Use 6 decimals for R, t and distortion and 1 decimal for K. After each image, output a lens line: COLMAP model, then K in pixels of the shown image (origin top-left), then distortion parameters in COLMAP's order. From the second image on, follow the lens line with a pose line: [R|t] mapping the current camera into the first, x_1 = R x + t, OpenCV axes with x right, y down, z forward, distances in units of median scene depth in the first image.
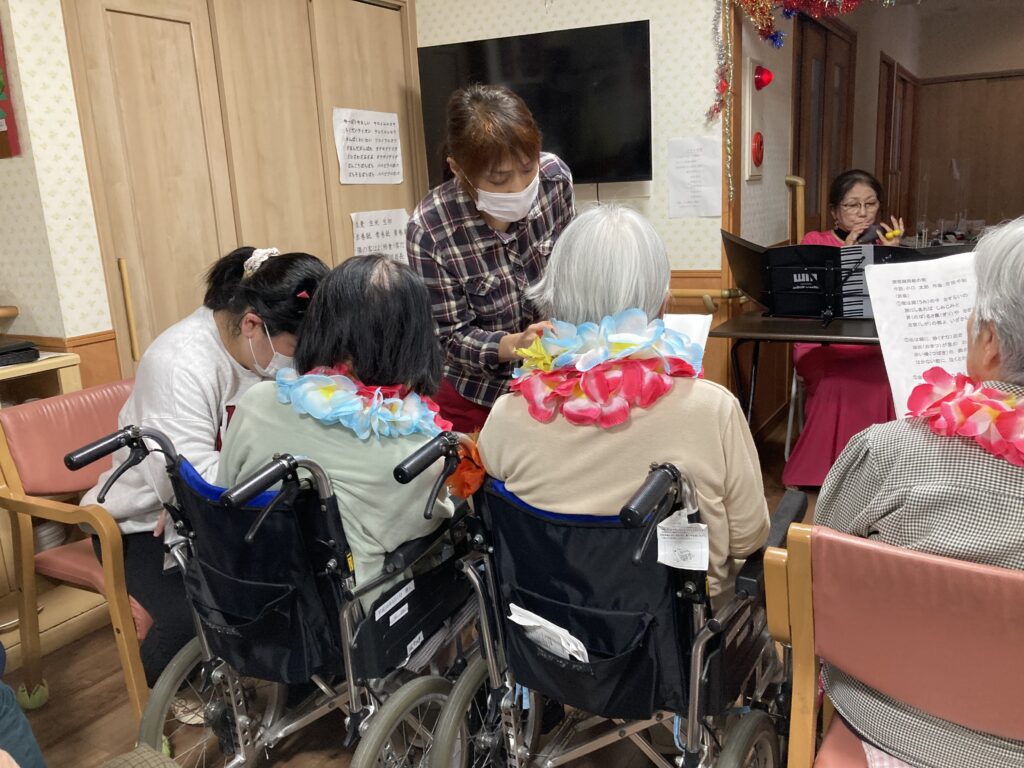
lens RADIAL K [[851.6, 0, 525.9], [0, 851.6, 373.7], [0, 0, 1]] dist [0.031286, -0.033299]
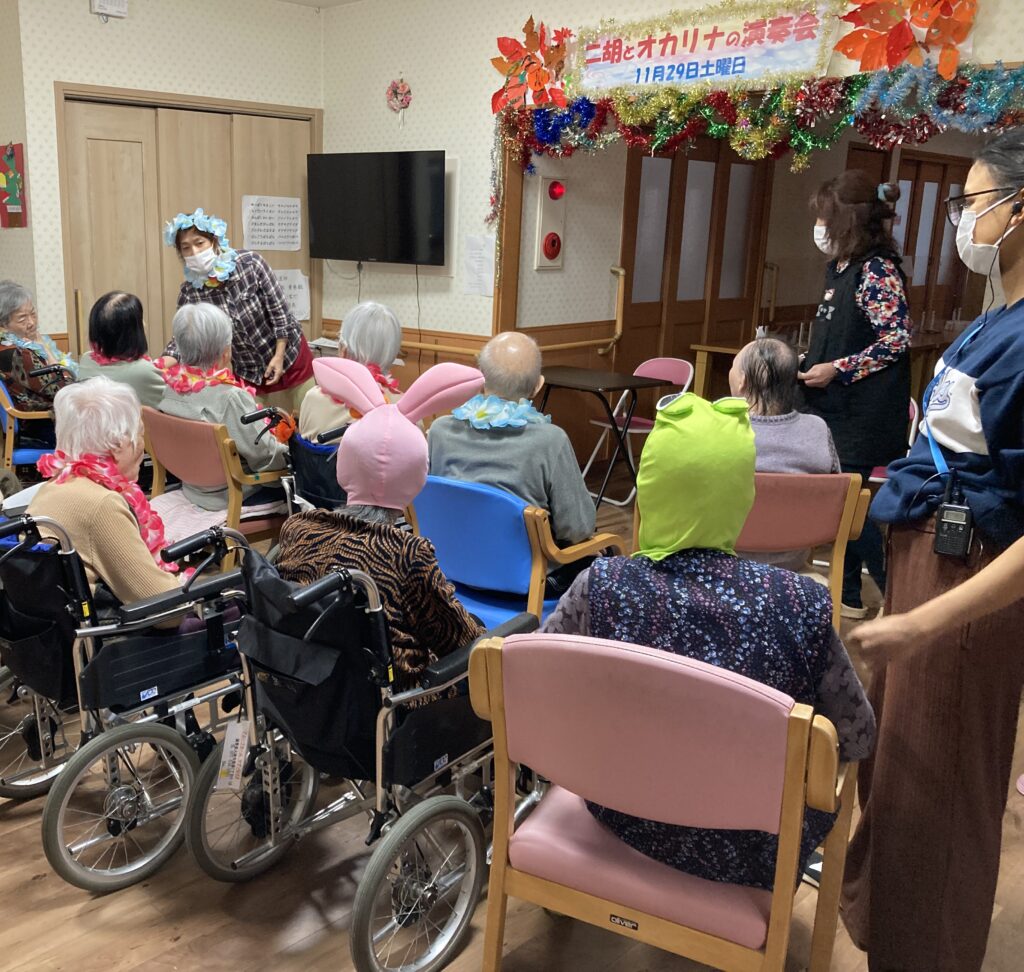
lens RADIAL K [[1074.8, 0, 380.5], [0, 1074.8, 487.3], [0, 0, 1]] dist [0.017377, 0.000000]
pose [[0.949930, 0.137146, -0.280755, 0.622526], [-0.129117, 0.990515, 0.046990, 0.058945], [0.284537, -0.008387, 0.958628, -0.717739]]
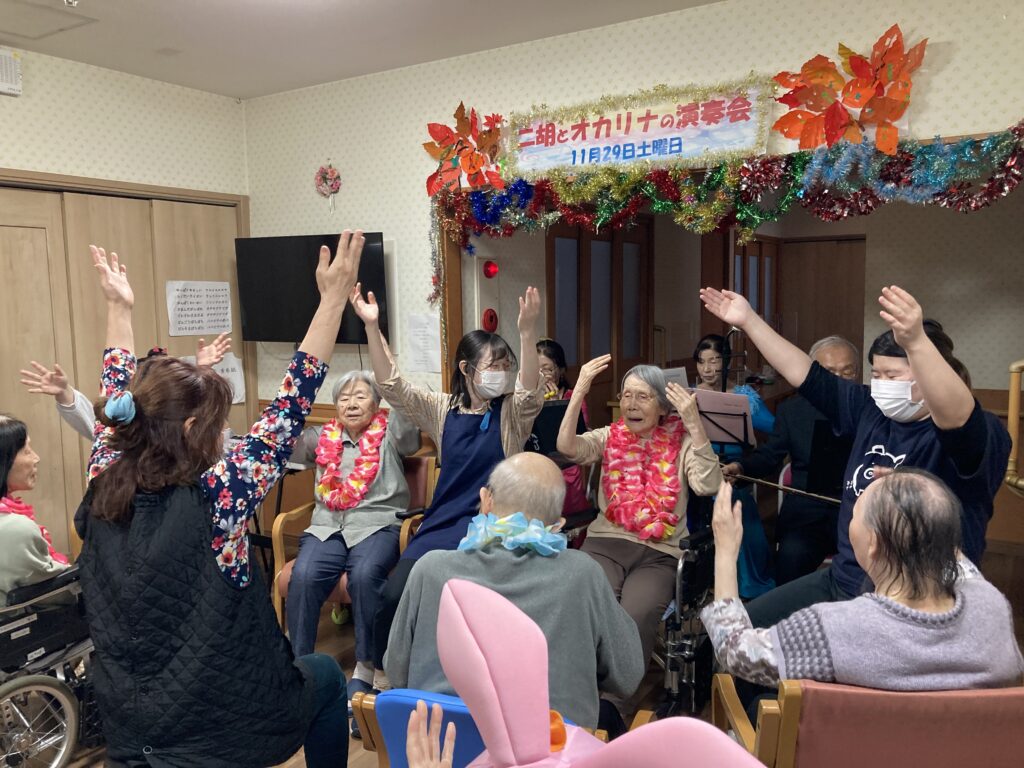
lens RADIAL K [[851.6, 0, 511.2], [0, 851.6, 389.5], [0, 0, 1]] dist [0.031286, -0.033299]
pose [[0.997789, 0.041057, -0.052266, 0.443323], [-0.046359, 0.993430, -0.104633, -0.028427], [0.047627, 0.106824, 0.993137, -0.330894]]
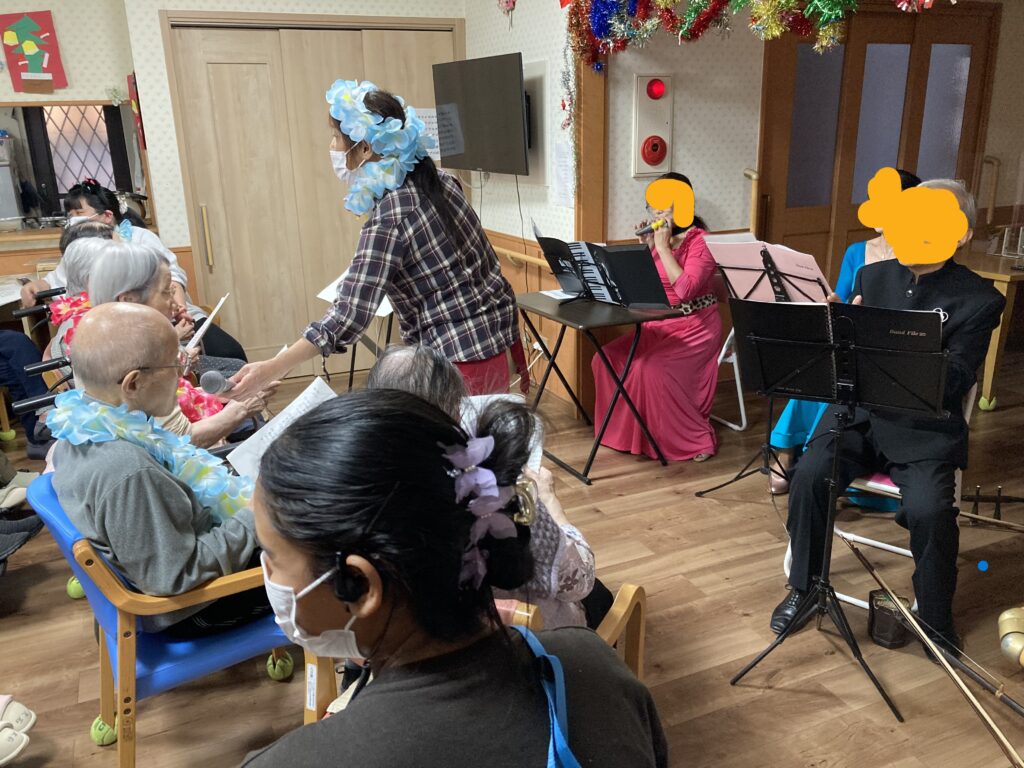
lens RADIAL K [[851.6, 0, 517.1], [0, 851.6, 394.6], [0, 0, 1]] dist [0.031286, -0.033299]
pose [[0.803554, 0.208923, -0.557362, 0.996098], [-0.144762, 0.976857, 0.157462, -0.111365], [0.577361, -0.045845, 0.815201, -0.086446]]
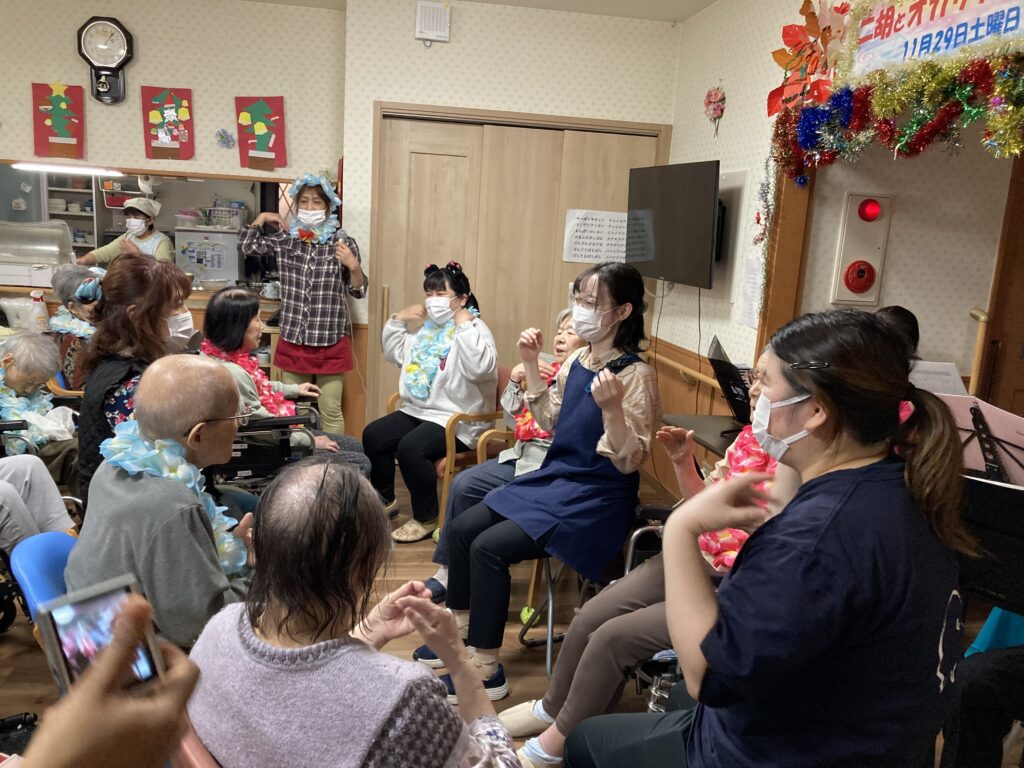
lens RADIAL K [[851.6, 0, 494.3], [0, 851.6, 406.3], [0, 0, 1]] dist [0.031286, -0.033299]
pose [[0.605459, 0.250344, -0.755478, 0.976487], [-0.260202, 0.959341, 0.109365, -0.131746], [0.752140, 0.130361, 0.645981, 0.026240]]
